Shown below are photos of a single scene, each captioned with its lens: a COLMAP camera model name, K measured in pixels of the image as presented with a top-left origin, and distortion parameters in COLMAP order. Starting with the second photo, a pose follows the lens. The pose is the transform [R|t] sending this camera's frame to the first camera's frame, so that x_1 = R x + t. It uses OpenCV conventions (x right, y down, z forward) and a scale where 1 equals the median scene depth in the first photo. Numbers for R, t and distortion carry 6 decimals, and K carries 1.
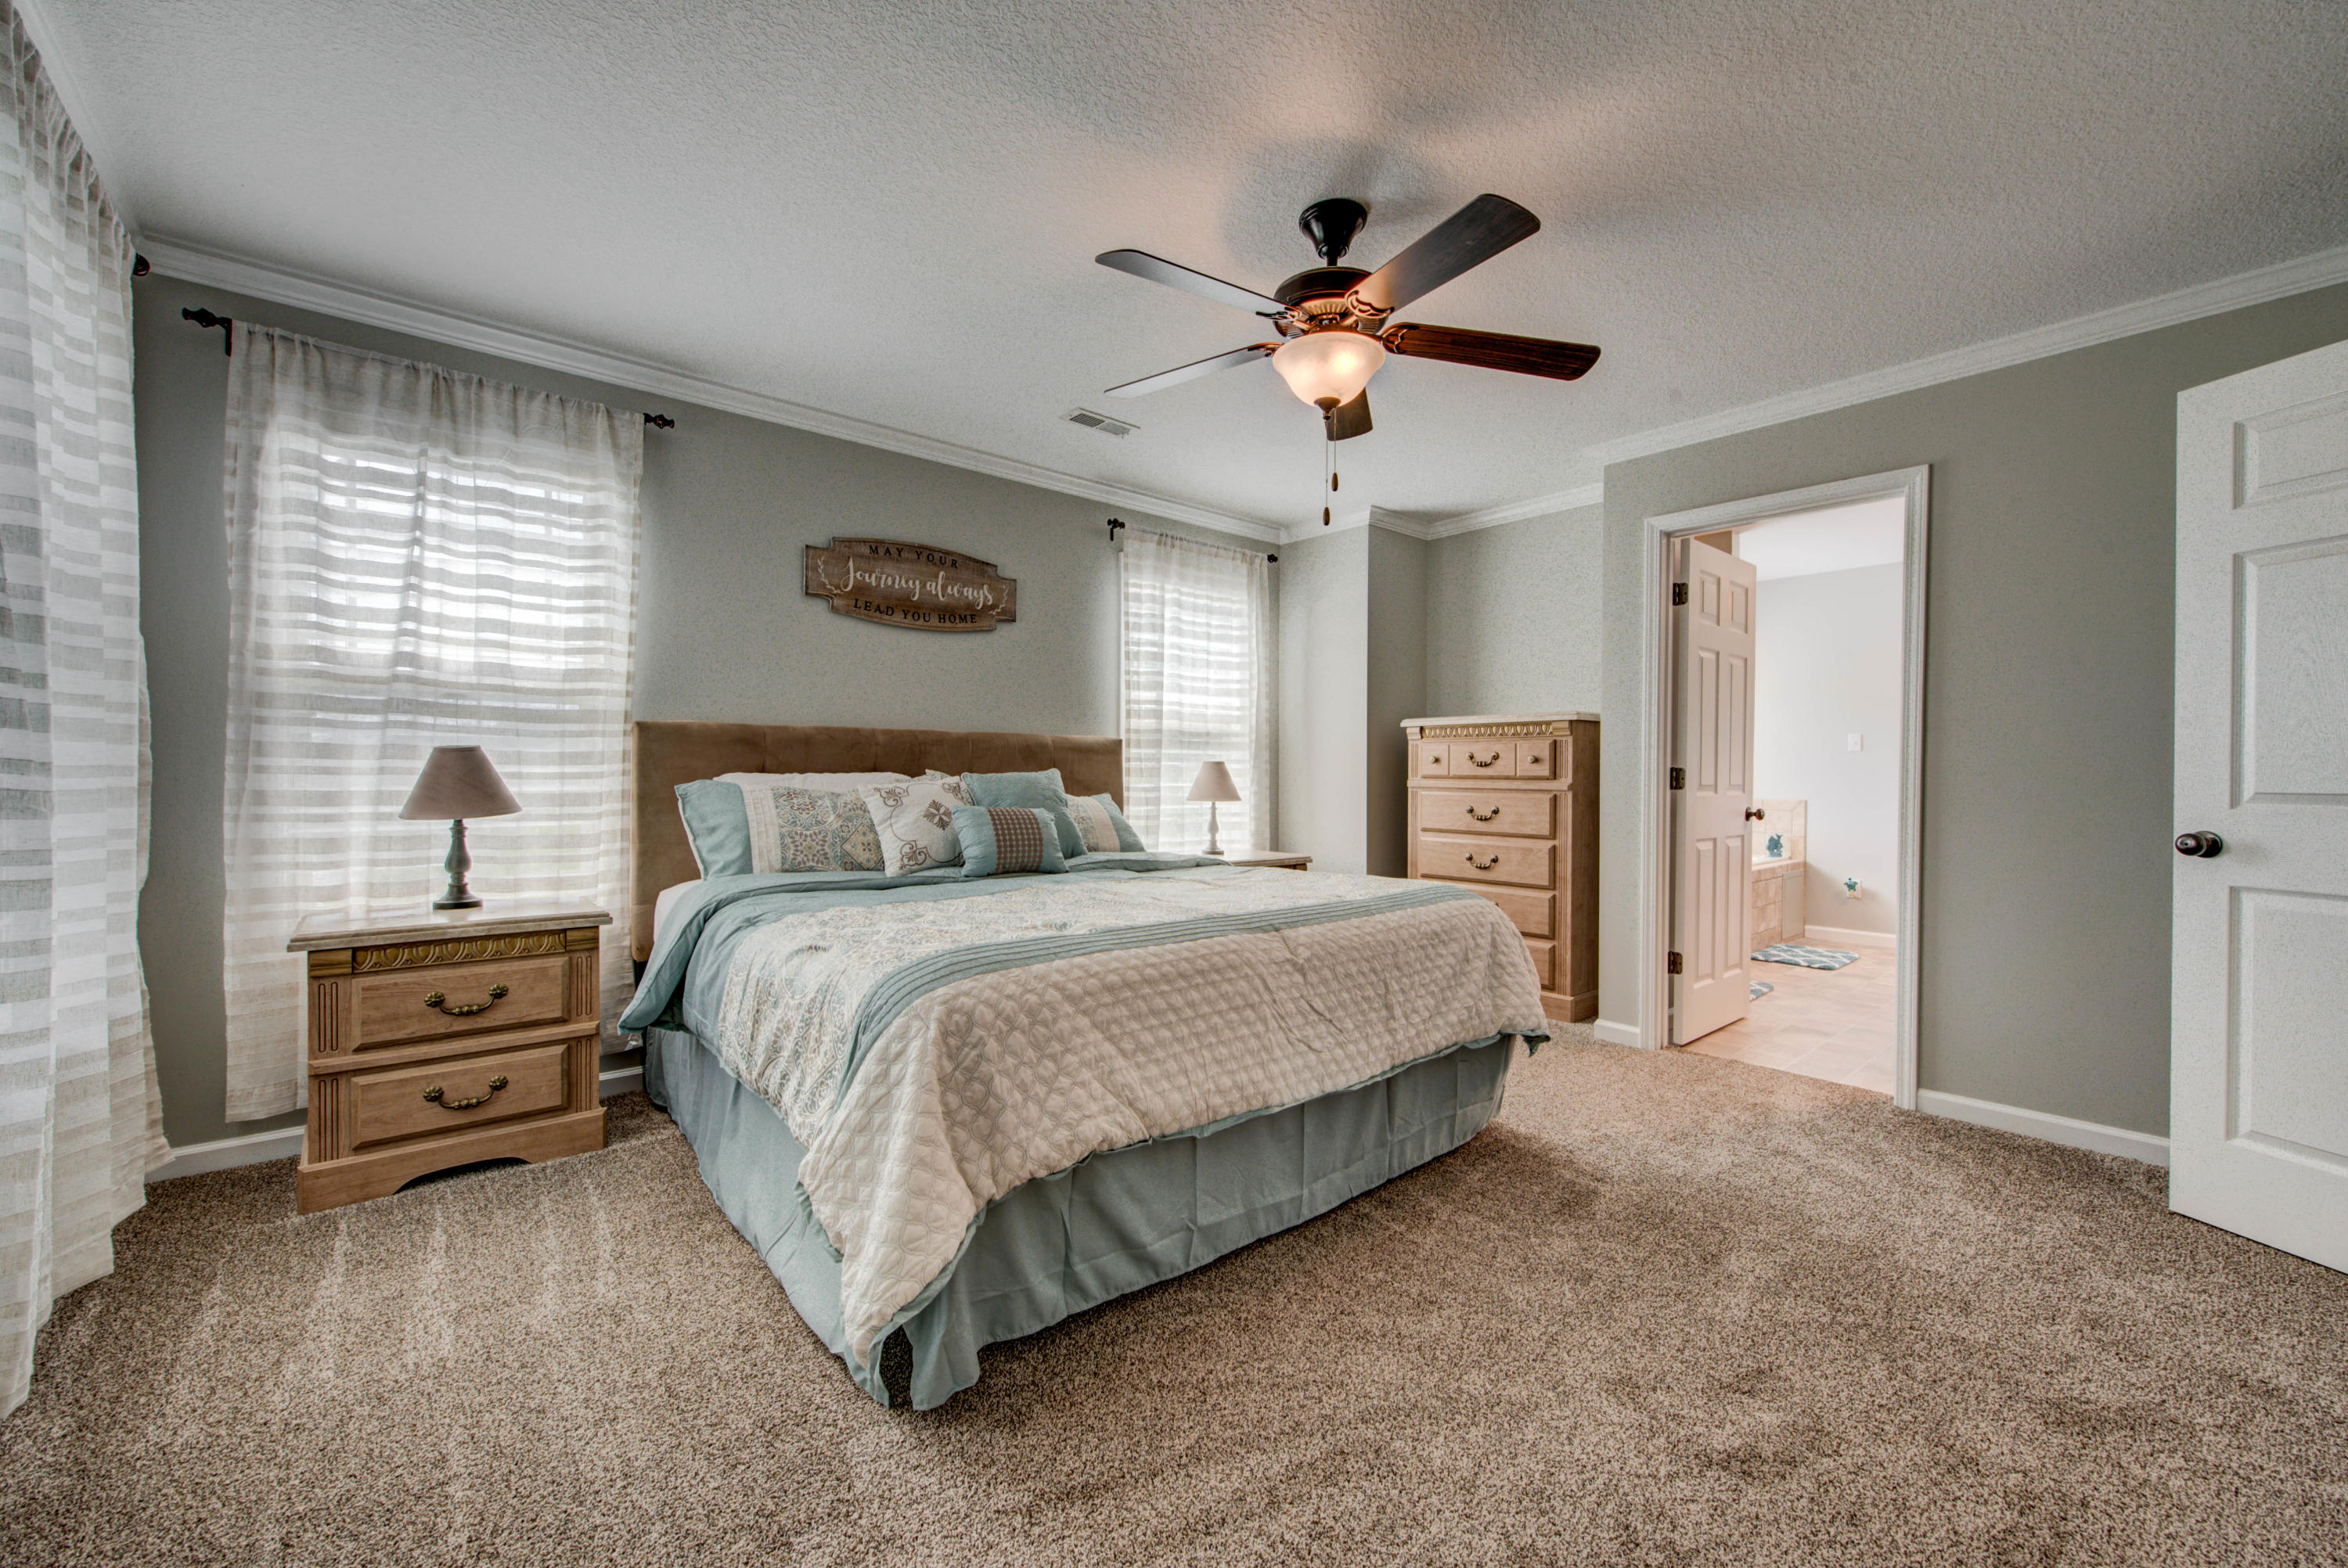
lens RADIAL K [[926.6, 0, 1174.0], [0, 926.6, 784.0], [0, 0, 1]] dist [-0.002198, -0.000326]
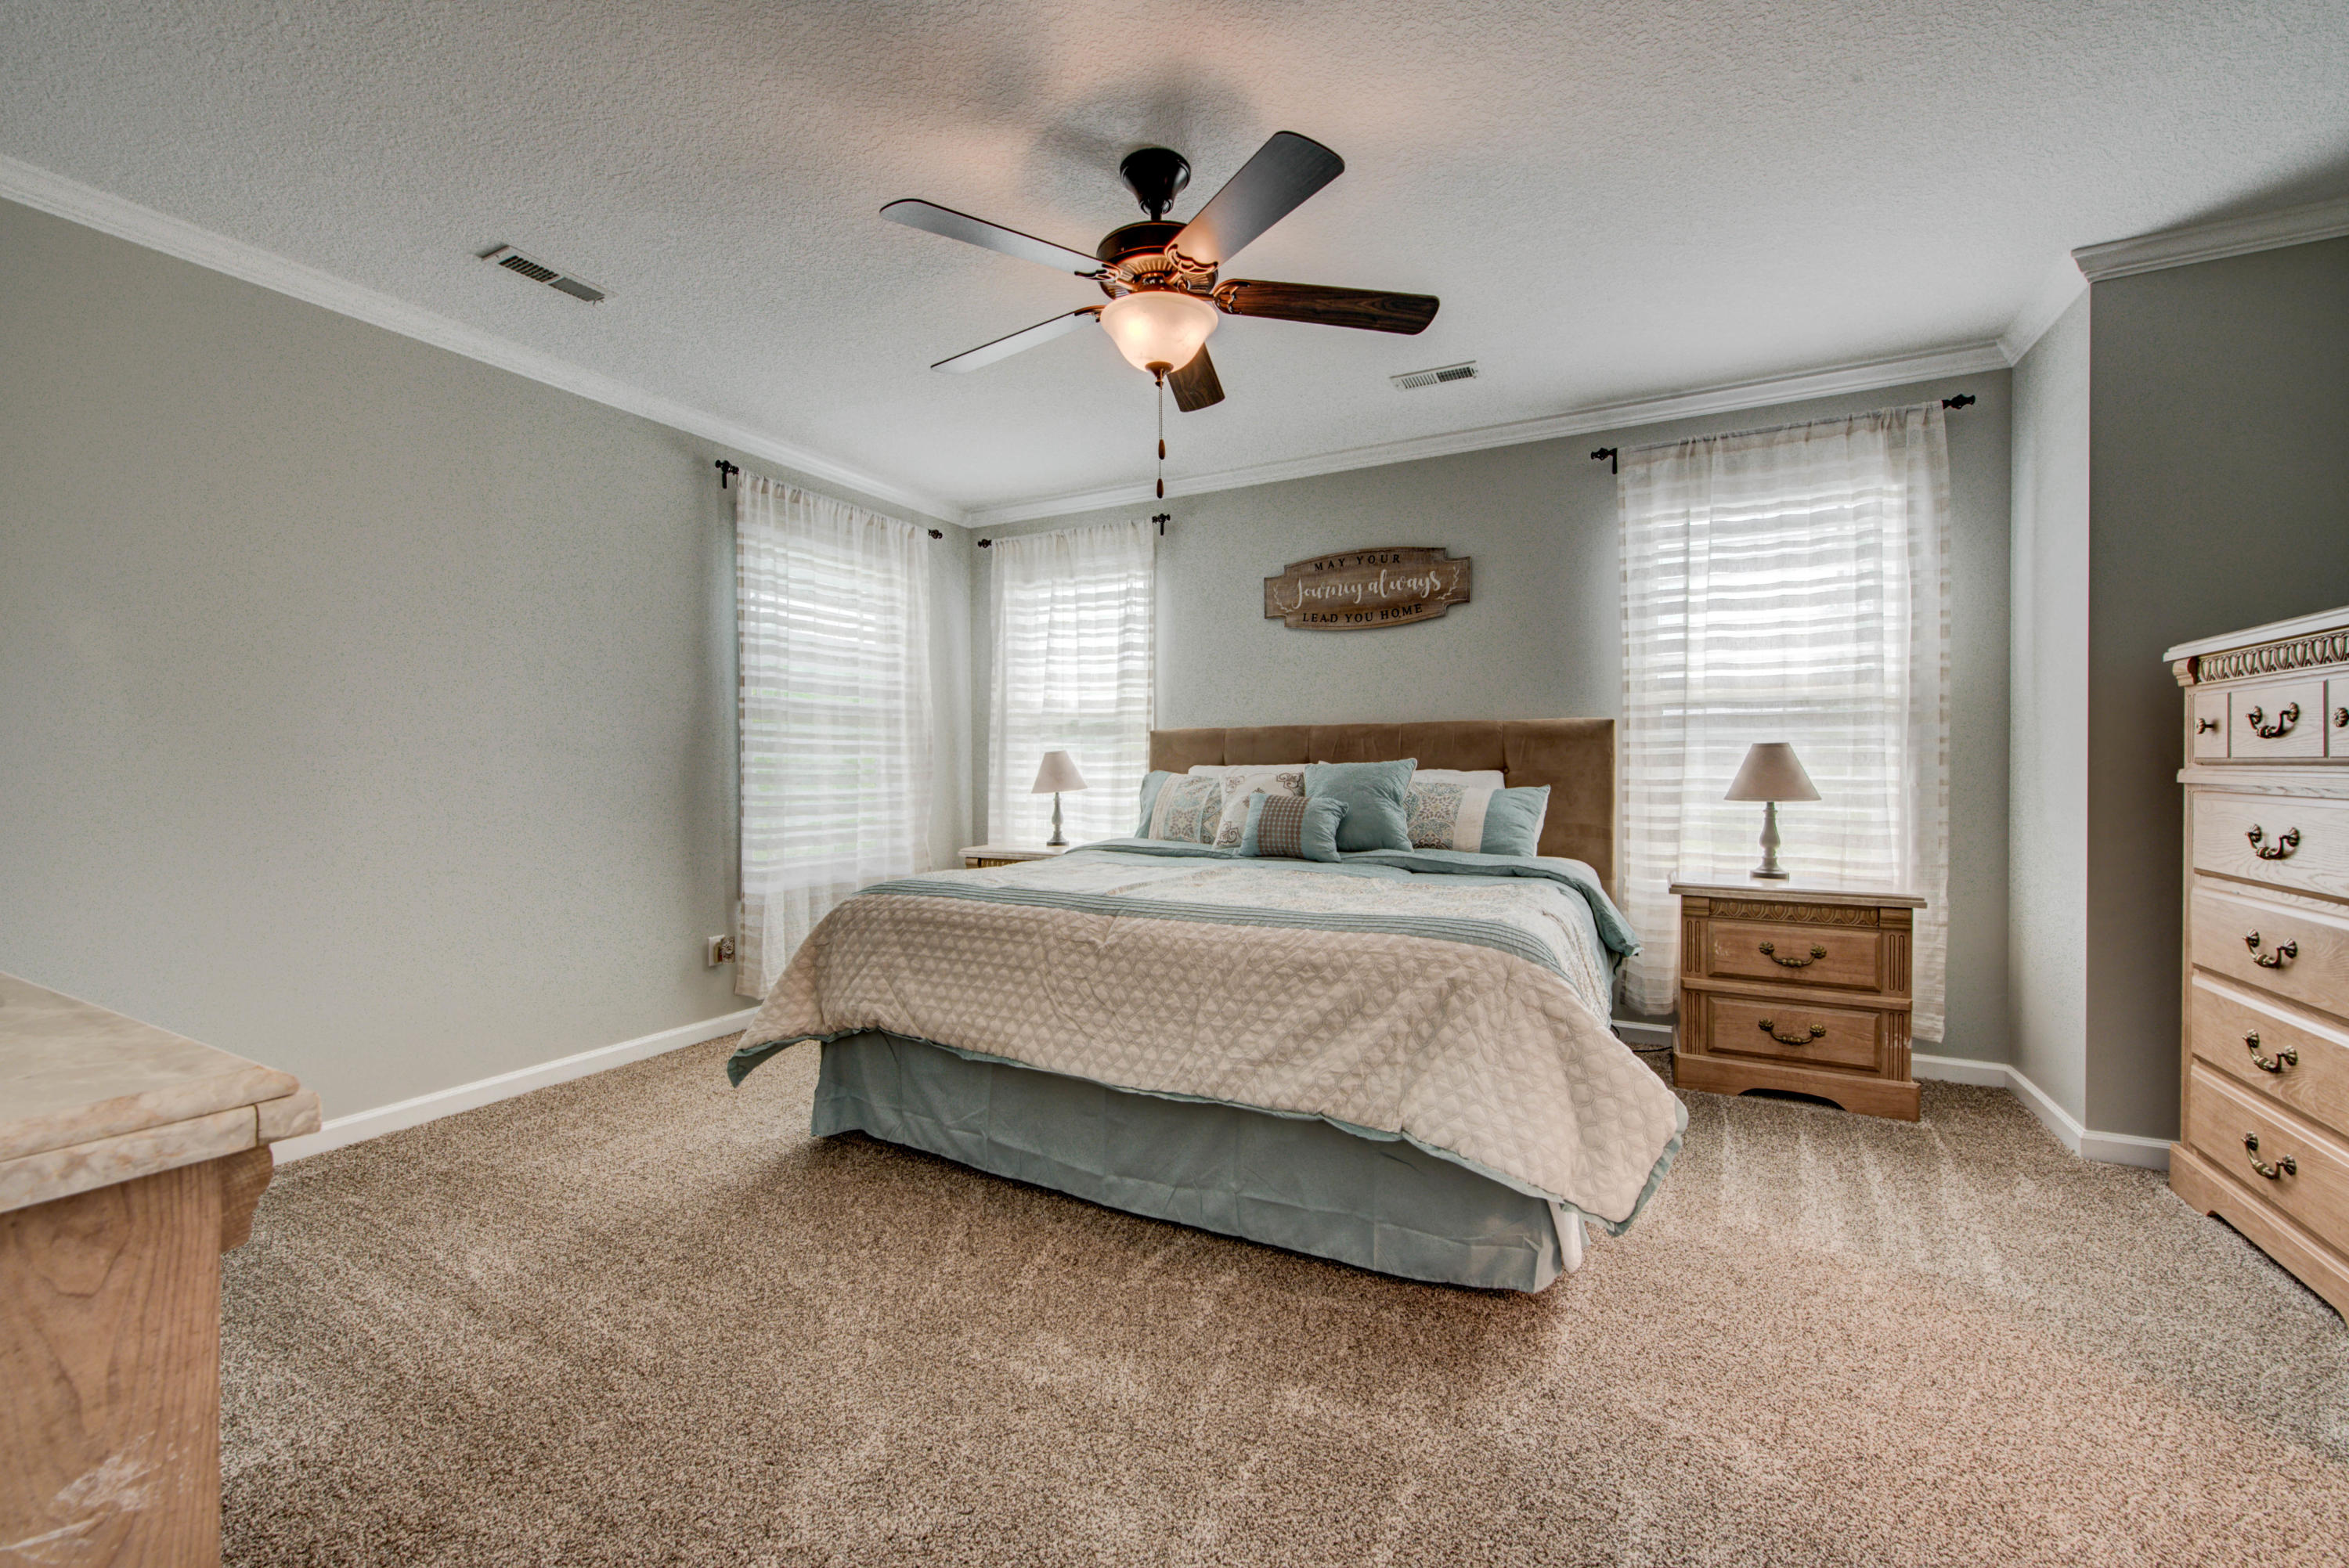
lens RADIAL K [[949.1, 0, 1175.9], [0, 949.1, 772.5], [0, 0, 1]] dist [0.023311, -0.000073]
pose [[0.364130, 0.001152, -0.931347, 0.695565], [-0.003287, 0.999995, -0.000048, -0.001423], [0.931342, 0.003078, 0.364132, 0.418909]]
